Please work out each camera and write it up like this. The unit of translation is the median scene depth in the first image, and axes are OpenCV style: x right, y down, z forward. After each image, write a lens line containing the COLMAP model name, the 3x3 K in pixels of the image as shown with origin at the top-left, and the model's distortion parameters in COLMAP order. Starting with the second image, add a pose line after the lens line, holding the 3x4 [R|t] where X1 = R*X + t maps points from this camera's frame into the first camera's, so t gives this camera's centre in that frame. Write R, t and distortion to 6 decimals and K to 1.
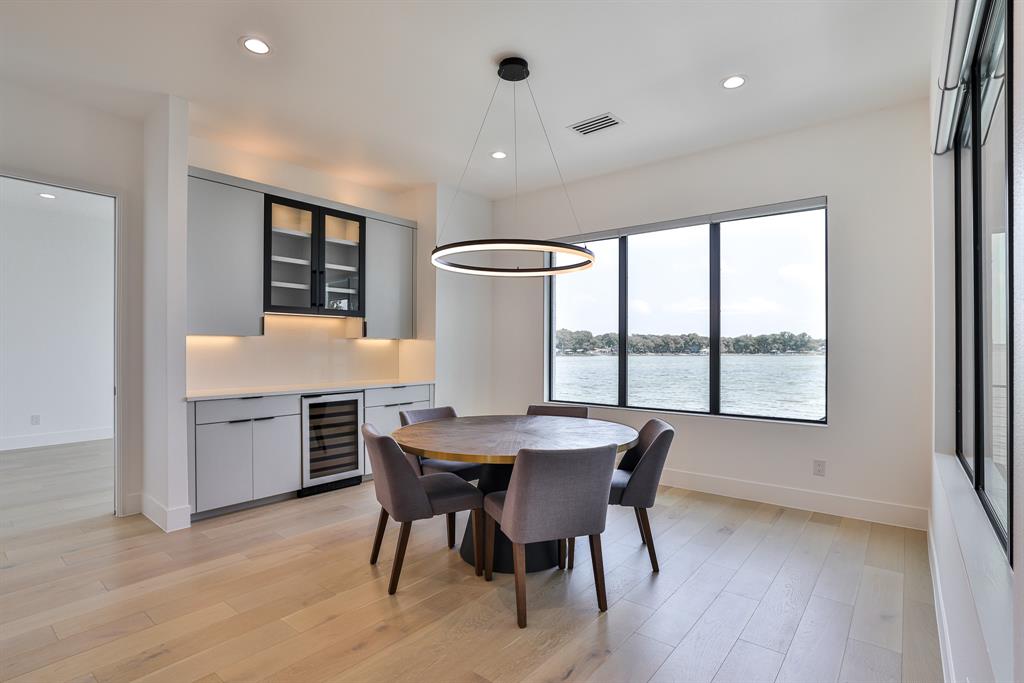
lens RADIAL K [[490.6, 0, 510.1], [0, 490.6, 347.7], [0, 0, 1]] dist [-0.033338, 0.000209]
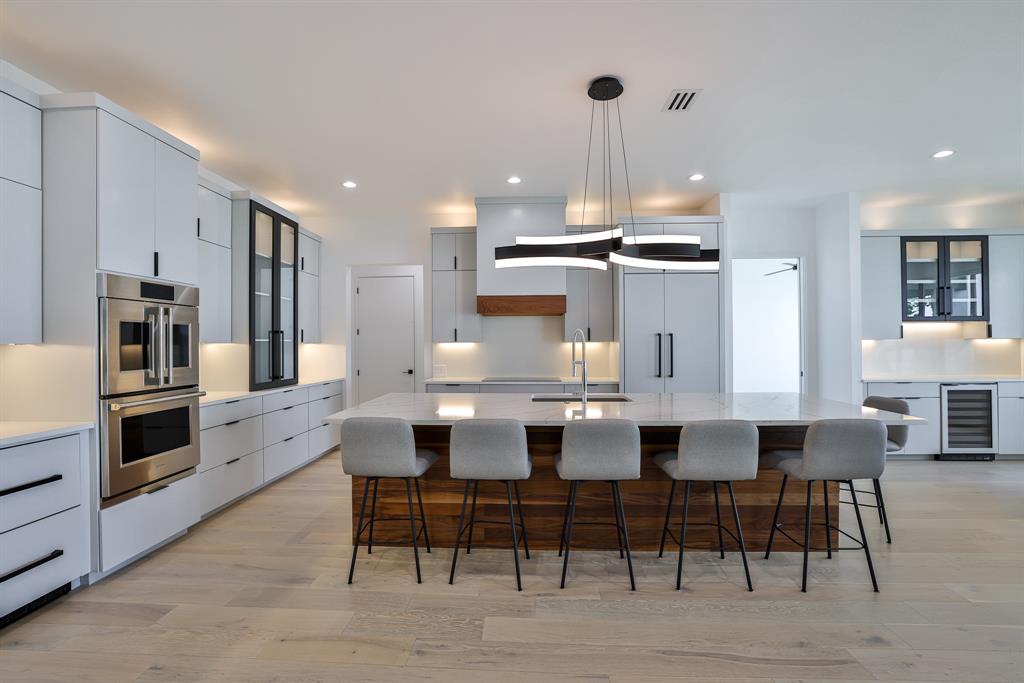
lens RADIAL K [[473.2, 0, 526.7], [0, 473.2, 337.9], [0, 0, 1]] dist [-0.031973, 0.009863]
pose [[0.606487, -0.012844, -0.794990, -0.097785], [0.007762, 0.999918, -0.010234, -0.021080], [0.795055, 0.000035, 0.606537, -0.625666]]
